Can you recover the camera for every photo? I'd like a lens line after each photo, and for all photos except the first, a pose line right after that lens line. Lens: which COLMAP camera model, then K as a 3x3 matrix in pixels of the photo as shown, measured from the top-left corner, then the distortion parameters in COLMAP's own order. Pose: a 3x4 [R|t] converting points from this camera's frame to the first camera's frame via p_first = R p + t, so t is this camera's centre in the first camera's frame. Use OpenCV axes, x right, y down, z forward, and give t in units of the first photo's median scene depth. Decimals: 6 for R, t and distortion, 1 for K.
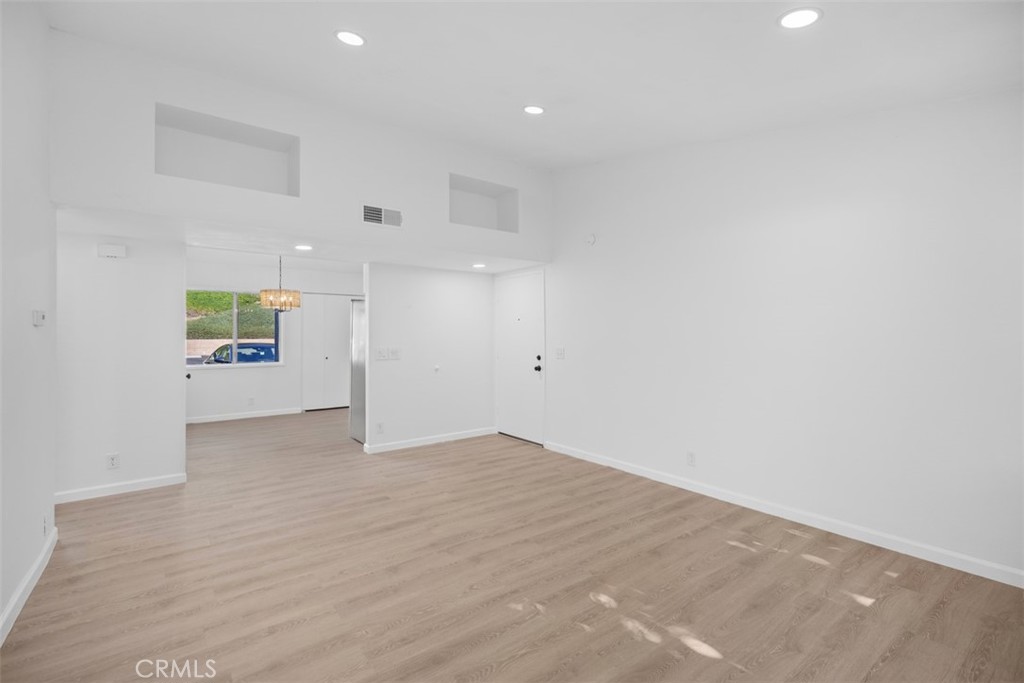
lens RADIAL K [[462.1, 0, 512.4], [0, 462.1, 336.3], [0, 0, 1]] dist [0.006157, -0.001103]
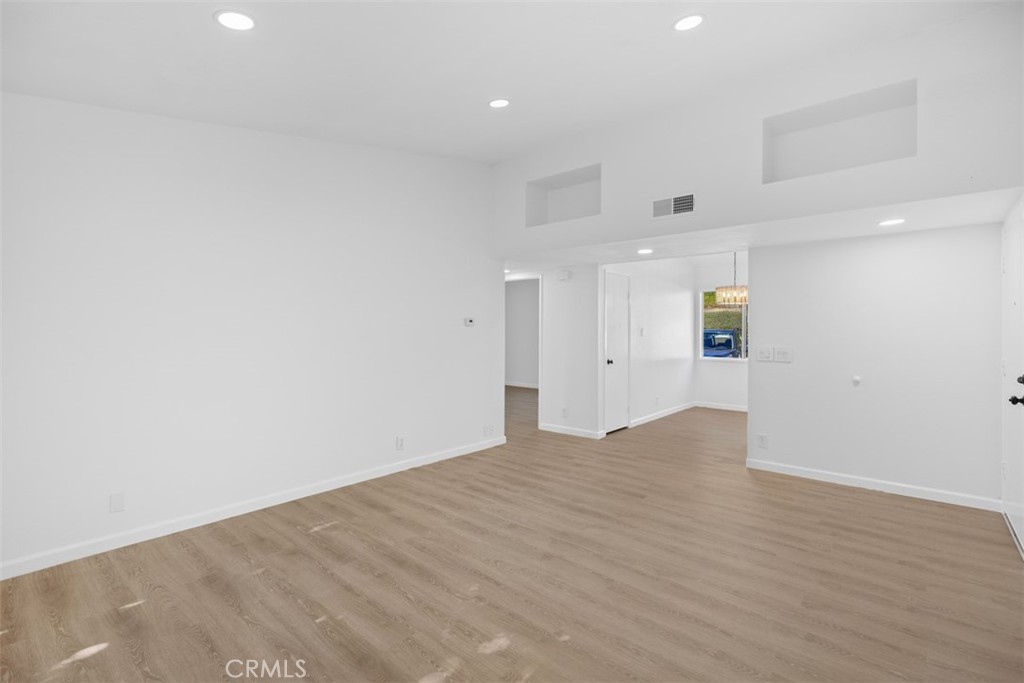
lens RADIAL K [[462.1, 0, 502.0], [0, 462.1, 336.3], [0, 0, 1]] dist [0.006157, -0.001103]
pose [[0.193853, 0.016914, -0.980885, 0.739748], [-0.004480, 0.999856, 0.016356, -0.010026], [0.981020, 0.001223, 0.193901, 0.596298]]
